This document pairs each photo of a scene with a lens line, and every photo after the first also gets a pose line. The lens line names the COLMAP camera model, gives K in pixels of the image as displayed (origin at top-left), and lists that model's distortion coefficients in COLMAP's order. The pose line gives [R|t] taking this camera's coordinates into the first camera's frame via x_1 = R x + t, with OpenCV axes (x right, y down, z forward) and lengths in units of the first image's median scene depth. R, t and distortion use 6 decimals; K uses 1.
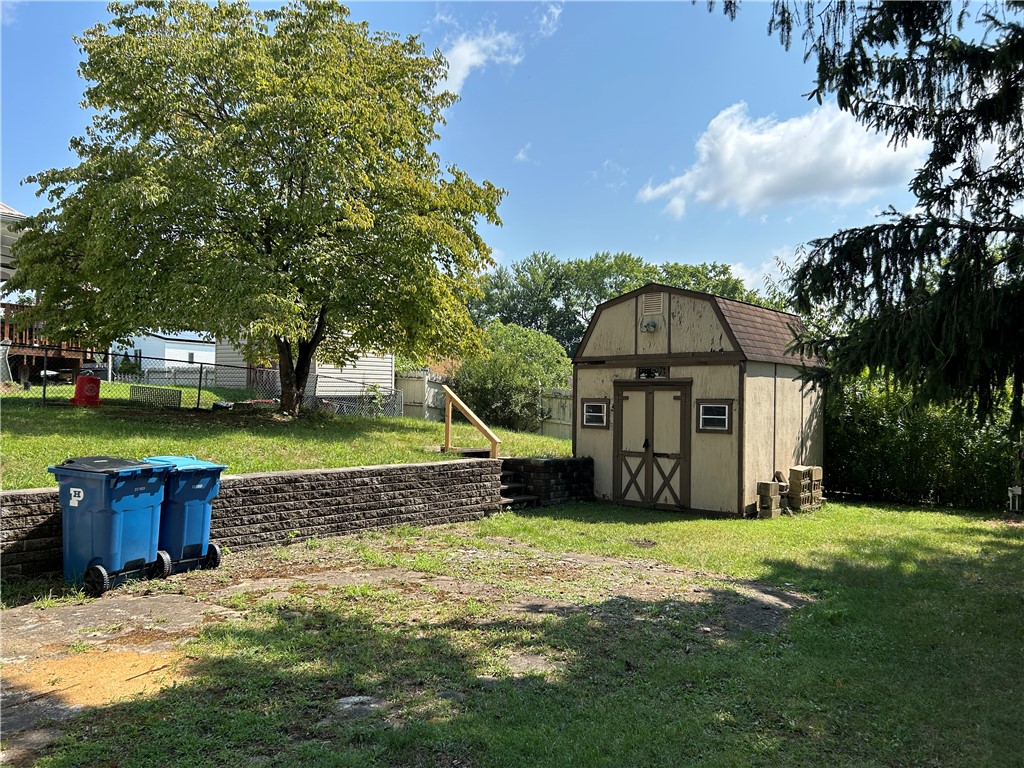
lens RADIAL K [[769.7, 0, 511.5], [0, 769.7, 386.6], [0, 0, 1]] dist [0.055461, -0.042175]
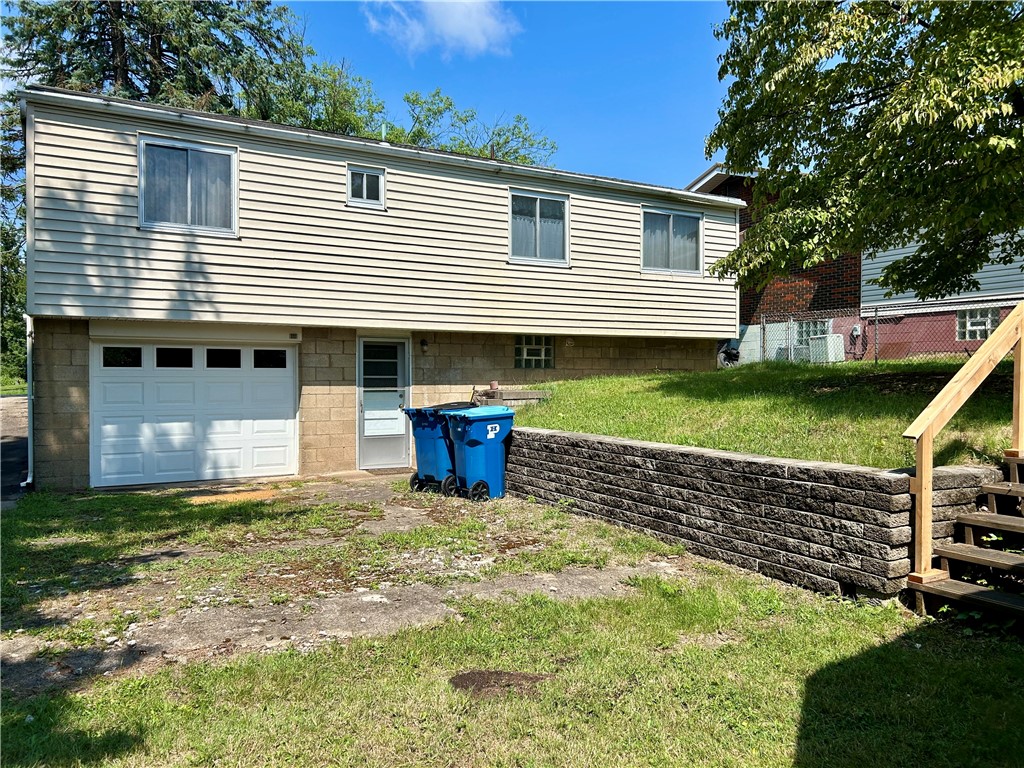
lens RADIAL K [[769.7, 0, 508.8], [0, 769.7, 389.6], [0, 0, 1]] dist [0.055461, -0.042175]
pose [[-0.342646, 0.008588, -0.939425, 0.535057], [0.018322, 0.999829, 0.002457, 0.050295], [0.939286, -0.016370, -0.342744, 1.135059]]
